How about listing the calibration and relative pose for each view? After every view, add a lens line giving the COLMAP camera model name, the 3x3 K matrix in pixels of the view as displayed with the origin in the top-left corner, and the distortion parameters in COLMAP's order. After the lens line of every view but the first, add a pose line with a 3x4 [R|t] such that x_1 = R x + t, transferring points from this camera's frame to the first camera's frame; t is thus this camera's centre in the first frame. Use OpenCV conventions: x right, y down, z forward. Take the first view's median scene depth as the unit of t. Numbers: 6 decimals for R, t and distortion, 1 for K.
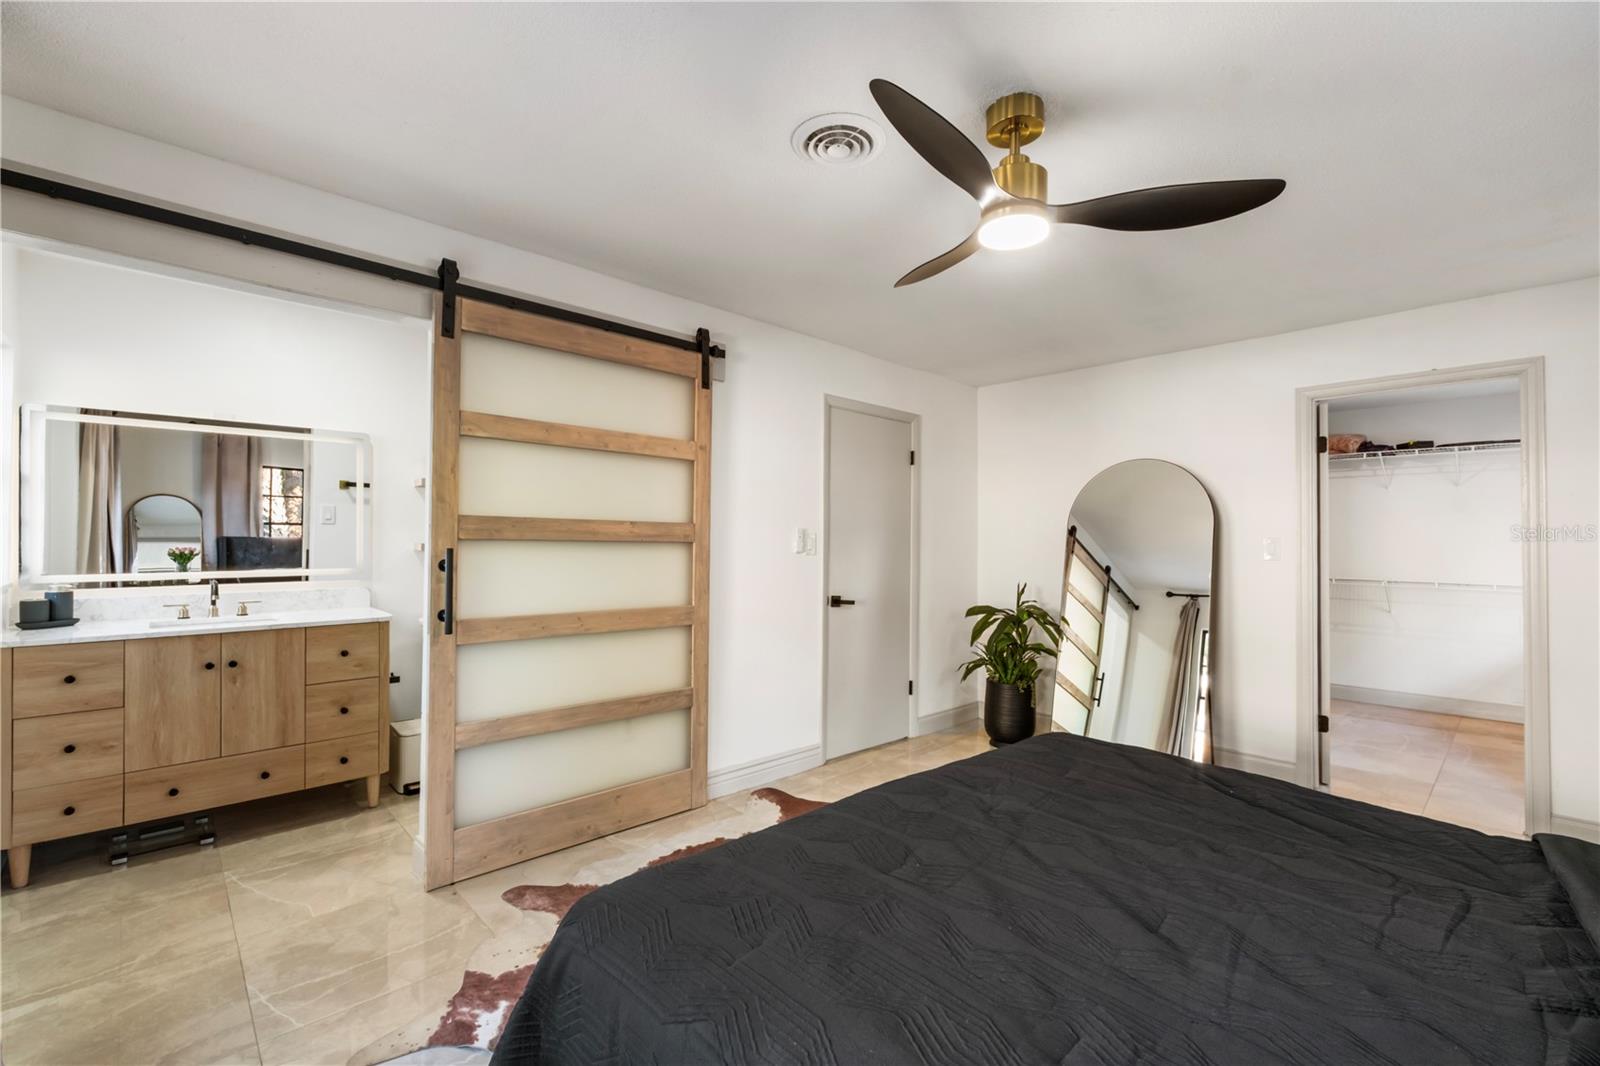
lens RADIAL K [[686.5, 0, 798.5], [0, 686.5, 529.5], [0, 0, 1]] dist [-0.004619, -0.000602]
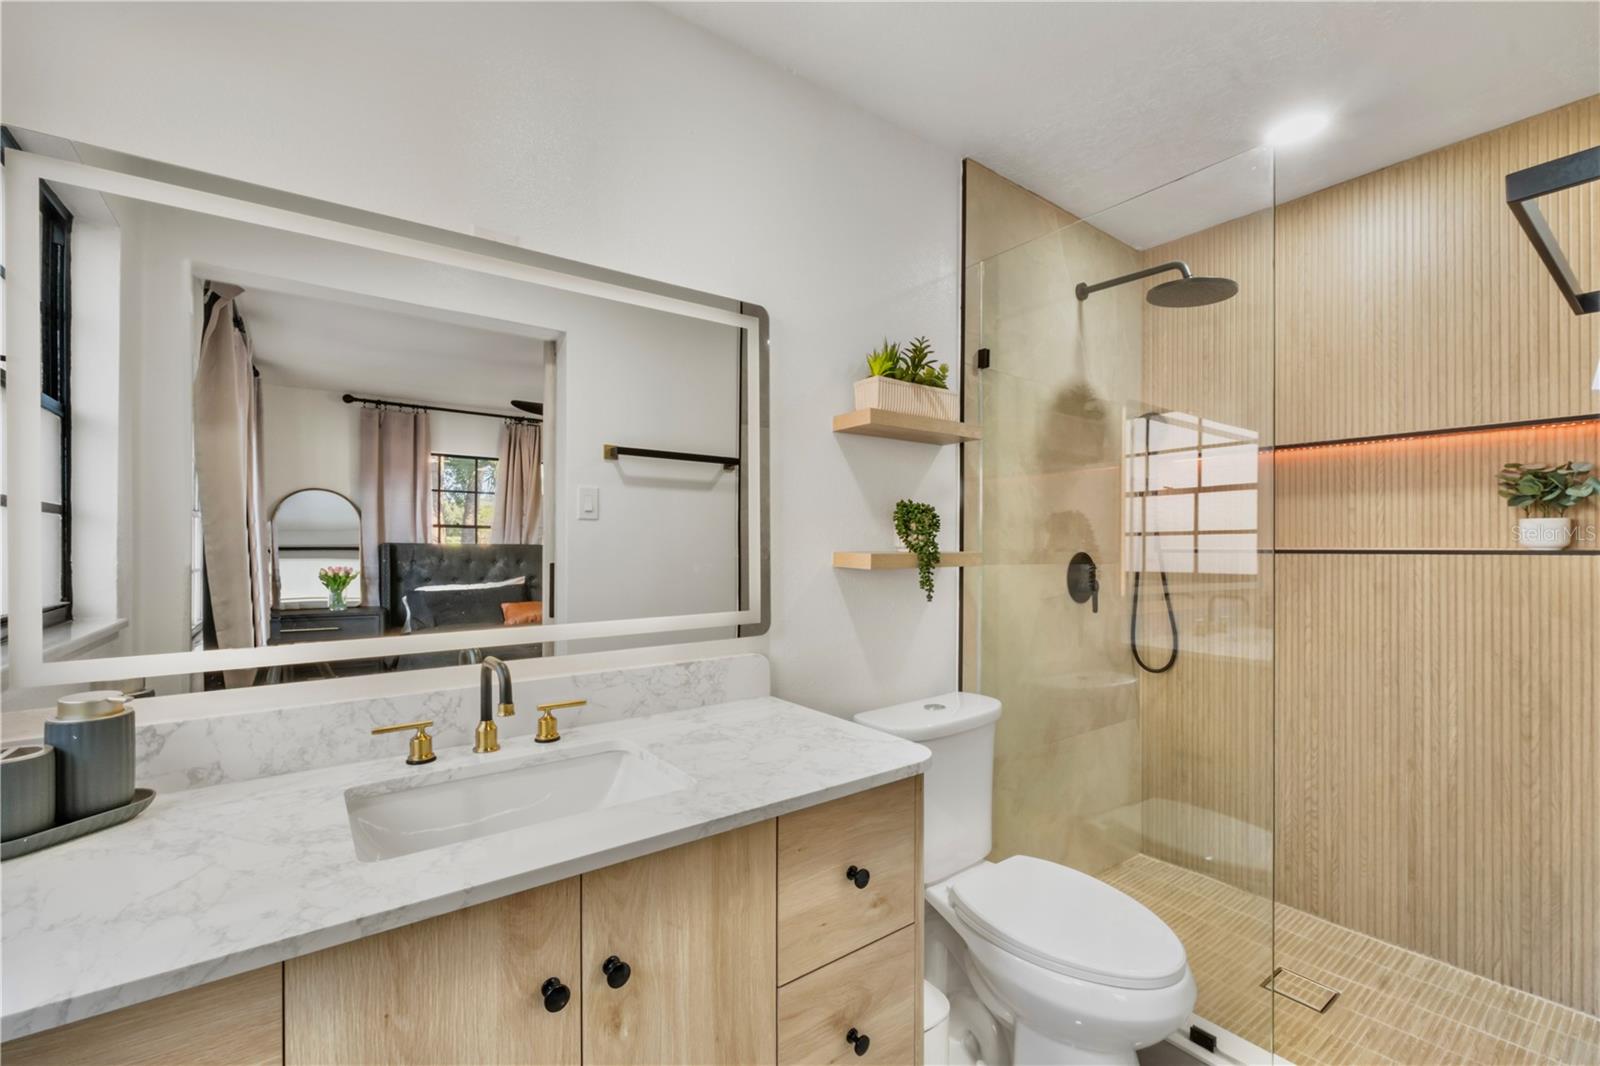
lens RADIAL K [[686.5, 0, 804.0], [0, 686.5, 540.9], [0, 0, 1]] dist [-0.004619, -0.000602]
pose [[0.993158, -0.008423, -0.116472, -0.643980], [0.009829, 0.999886, 0.011499, 0.007522], [0.116362, -0.012565, 0.993127, 0.652283]]
